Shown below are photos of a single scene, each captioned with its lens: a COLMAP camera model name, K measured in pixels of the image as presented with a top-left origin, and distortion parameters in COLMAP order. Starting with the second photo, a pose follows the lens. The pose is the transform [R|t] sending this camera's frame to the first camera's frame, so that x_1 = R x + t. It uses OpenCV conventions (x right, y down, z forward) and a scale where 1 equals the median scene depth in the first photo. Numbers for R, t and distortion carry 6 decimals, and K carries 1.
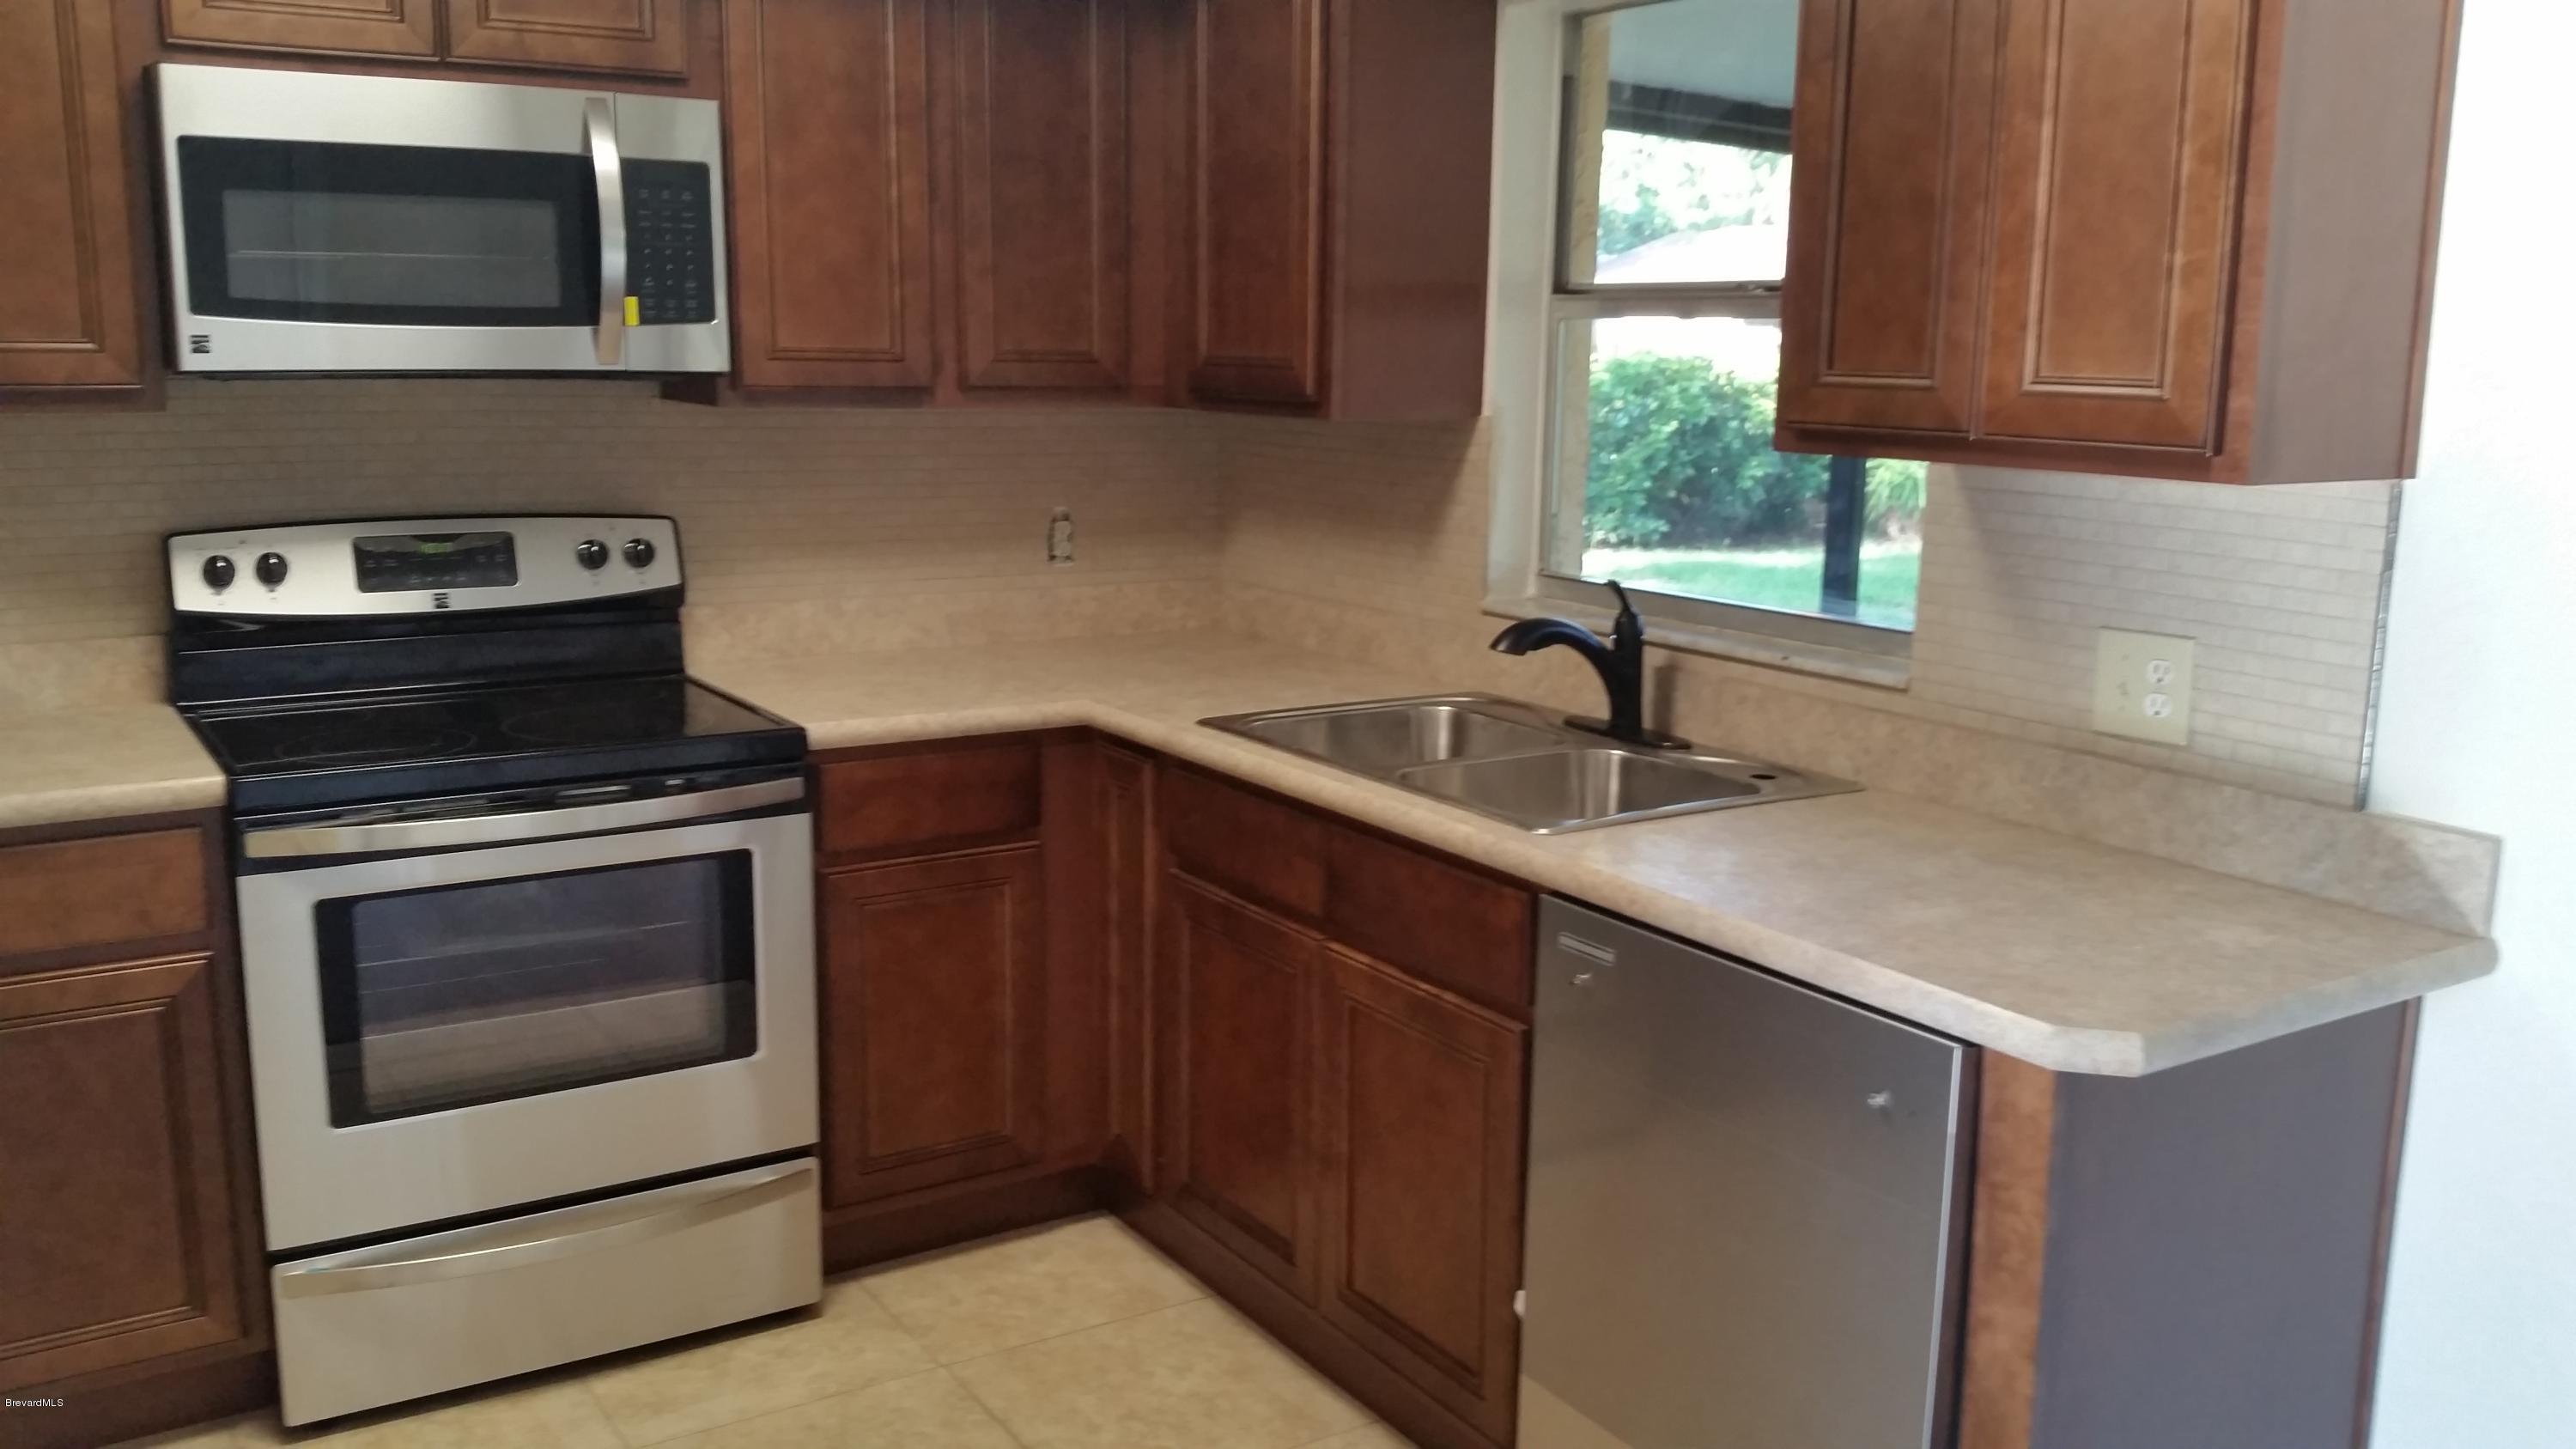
lens RADIAL K [[2116.0, 0, 1288.0], [0, 2116.0, 724.5], [0, 0, 1]] dist [0.114582, -0.313524]
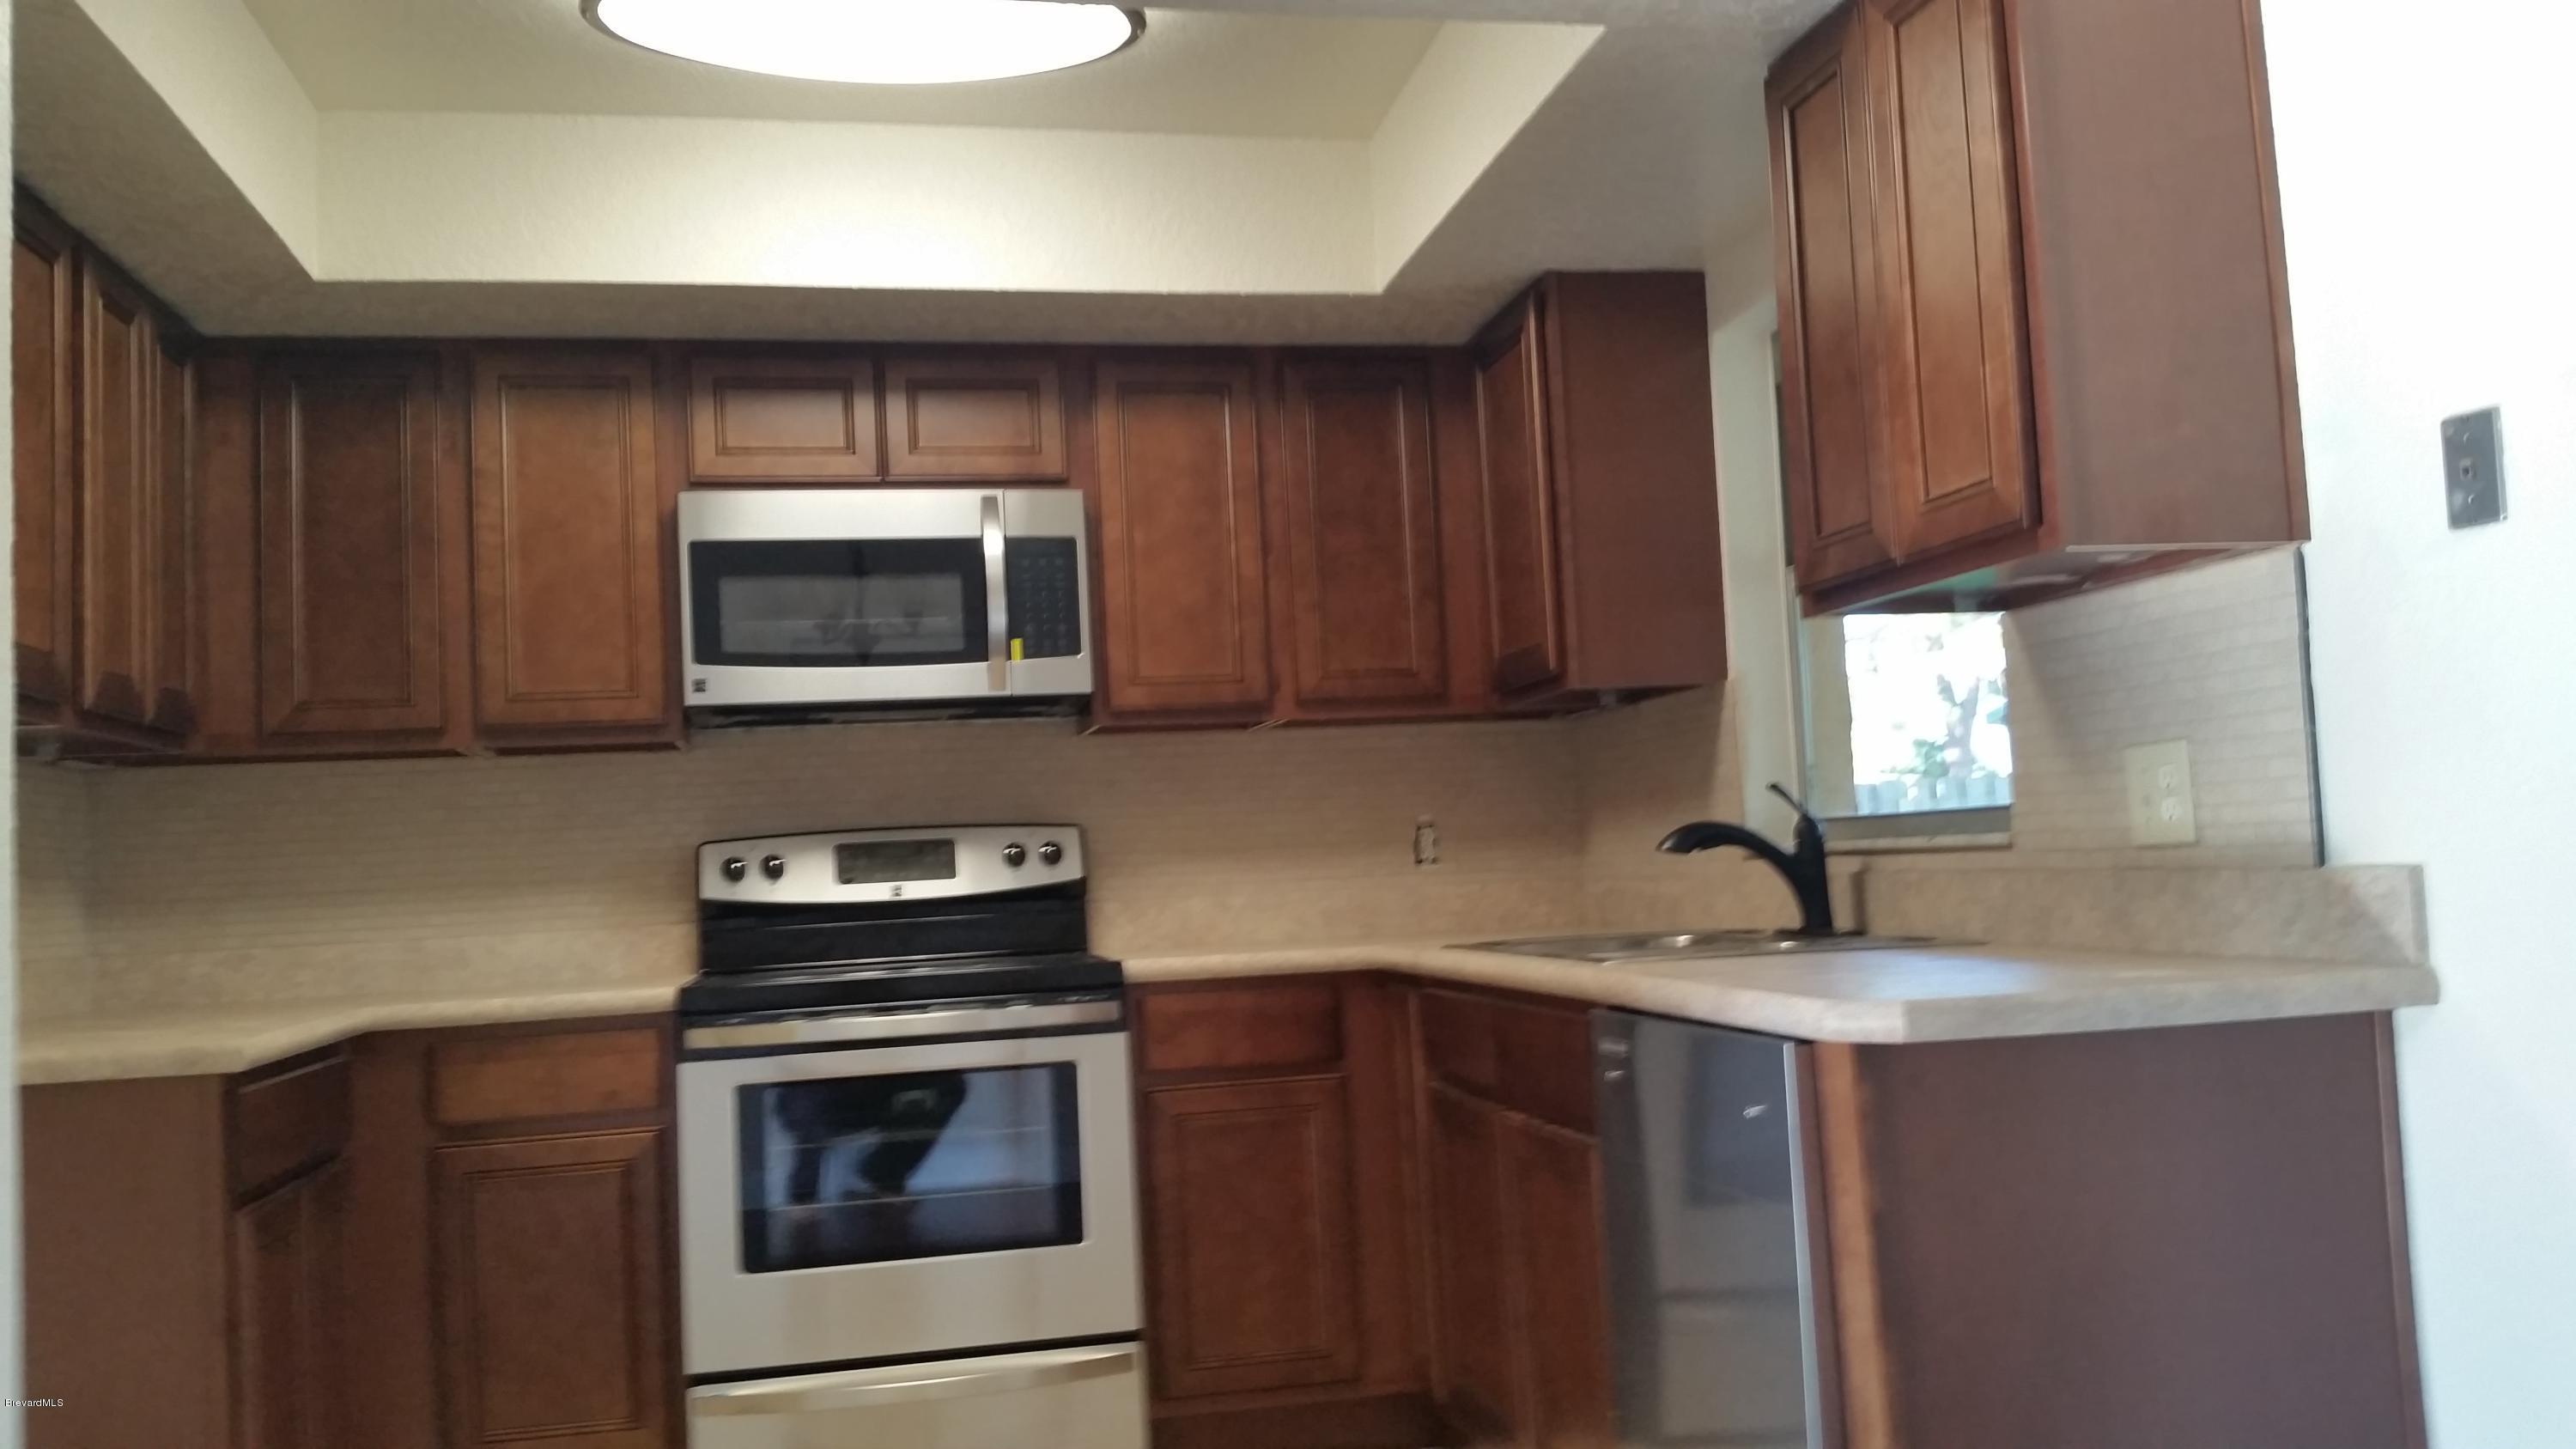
lens RADIAL K [[2116.0, 0, 1288.0], [0, 2116.0, 724.5], [0, 0, 1]] dist [0.114582, -0.313524]
pose [[0.927869, -0.087666, -0.362455, 0.307440], [-0.004585, 0.969218, -0.246160, 0.165969], [0.372878, 0.230066, 0.898906, -0.083419]]
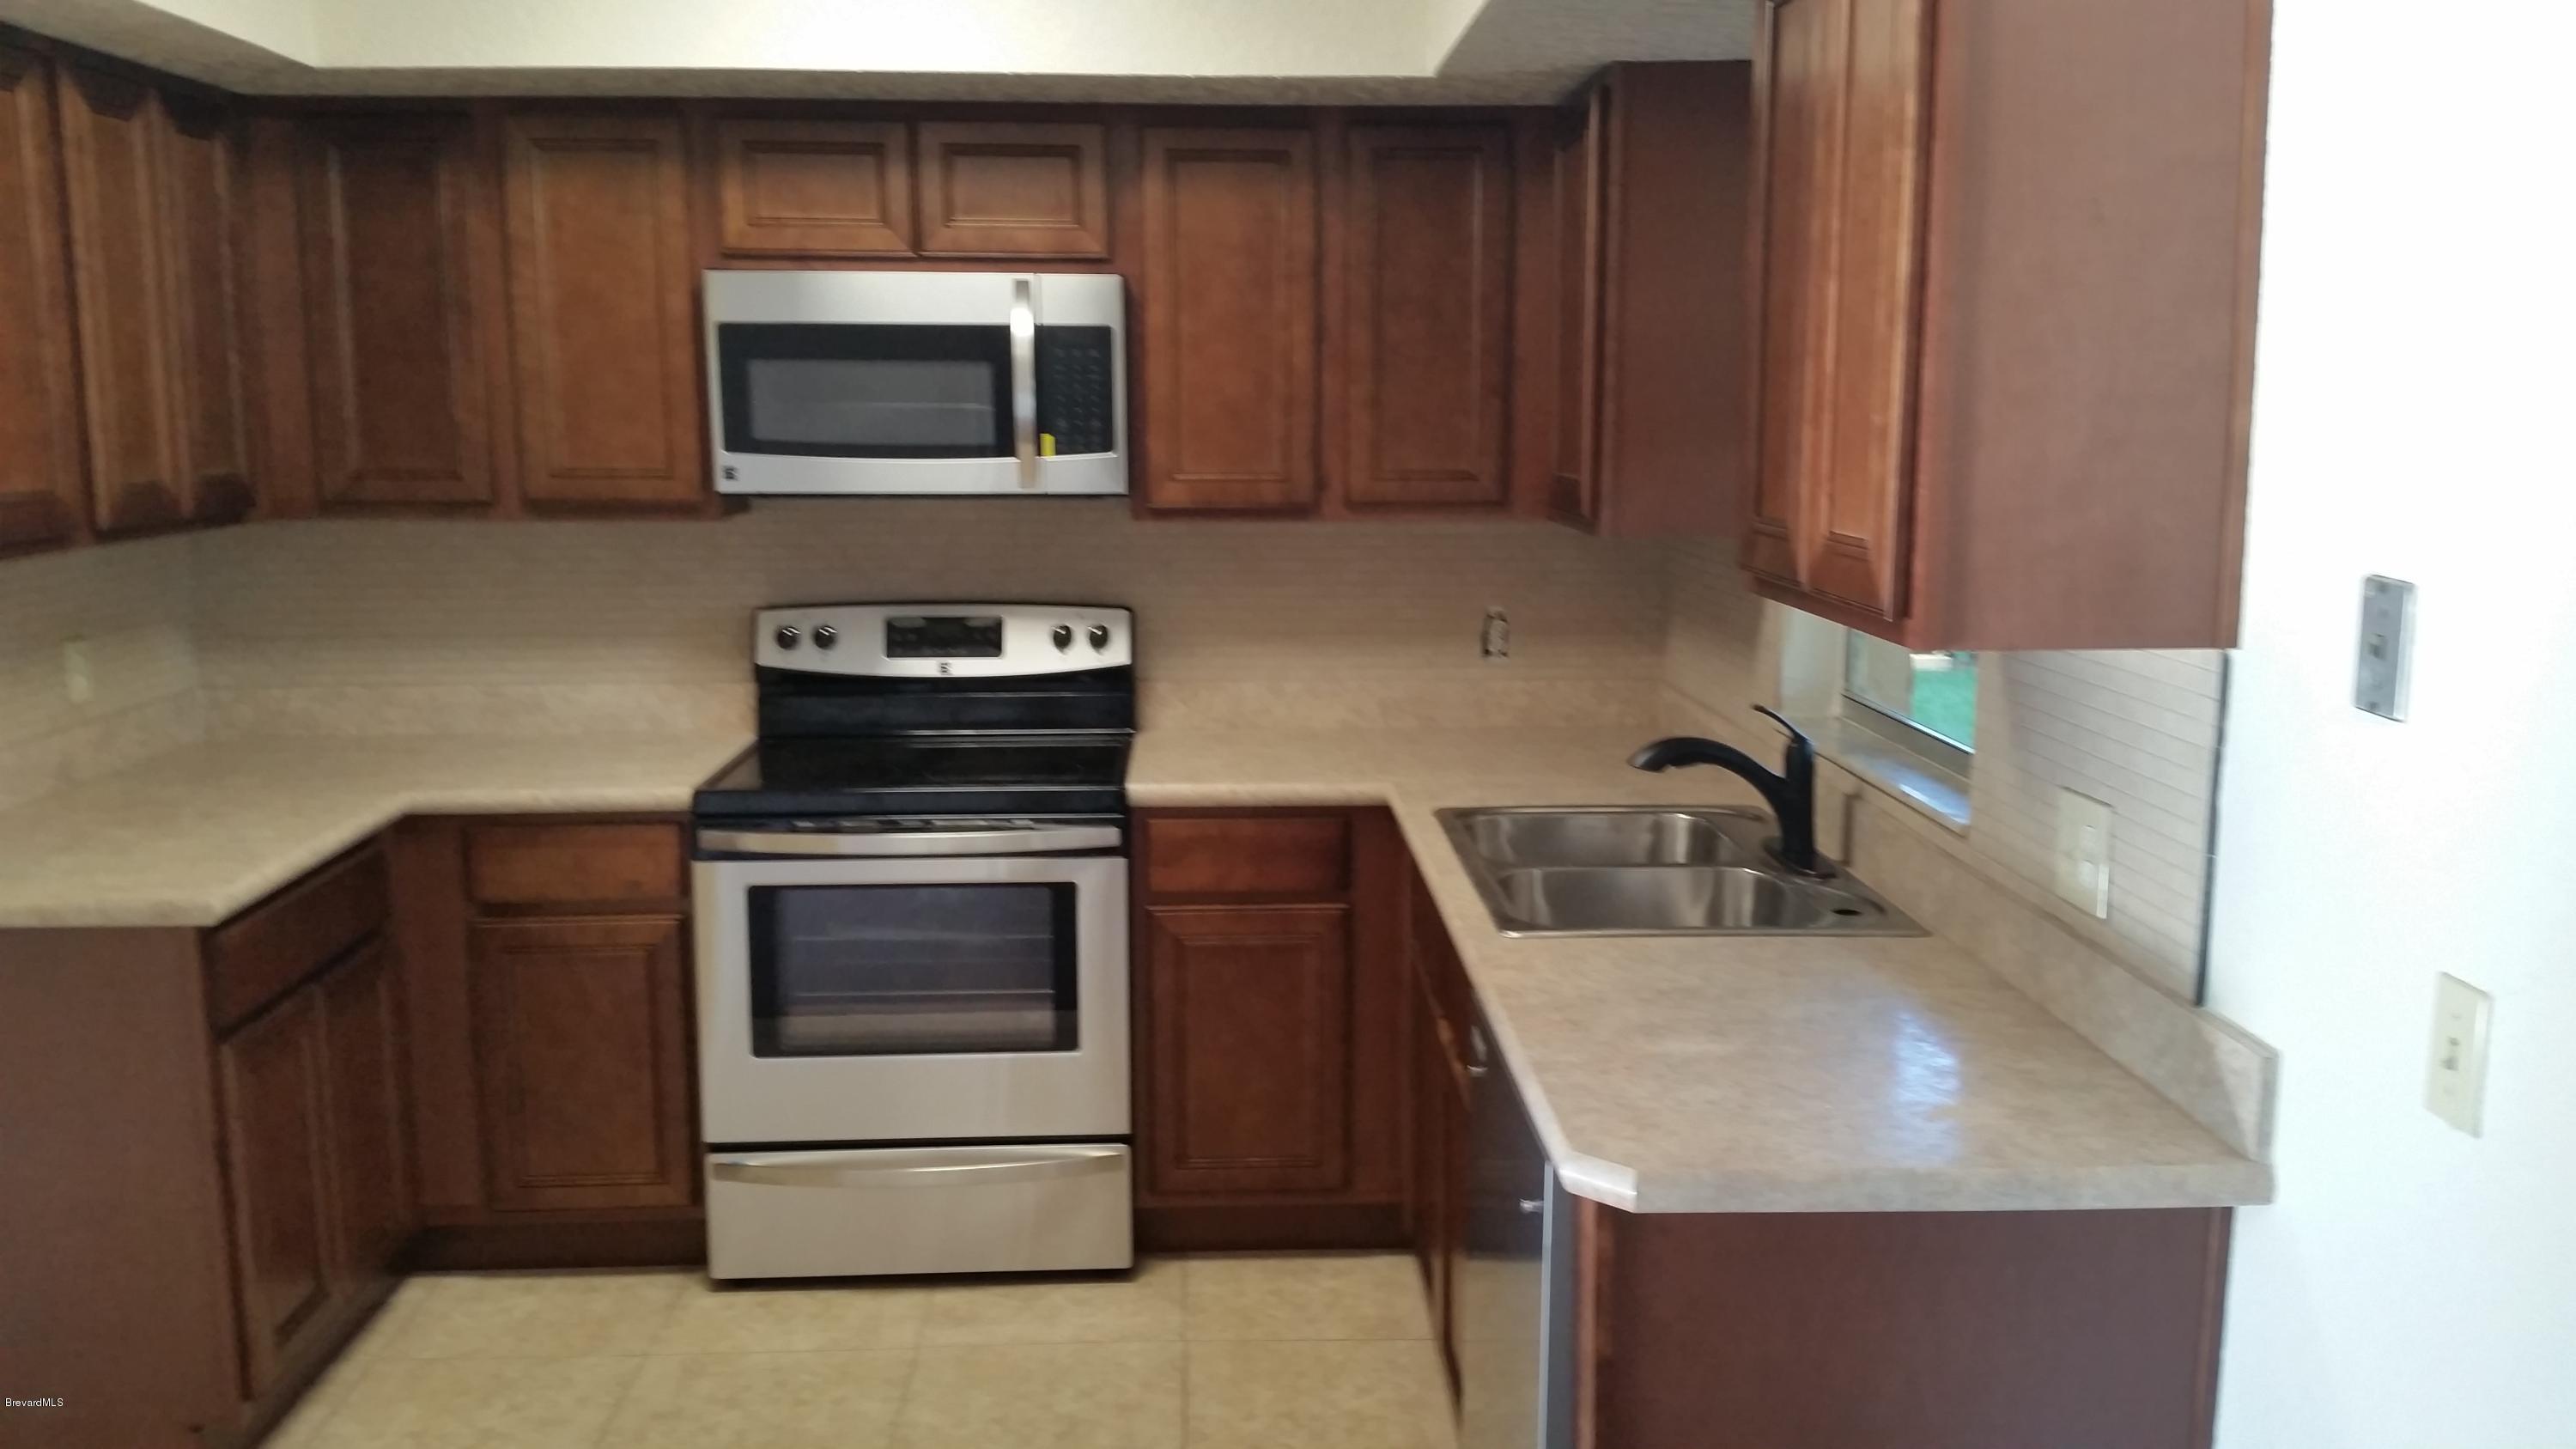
lens RADIAL K [[2120.1, 0, 1288.0], [0, 2120.1, 724.5], [0, 0, 1]] dist [0.125698, -0.311460]
pose [[0.859394, 0.063034, -0.507414, 0.458096], [-0.078285, 0.996893, -0.008748, -0.030478], [0.505286, 0.047241, 0.861658, 0.002980]]
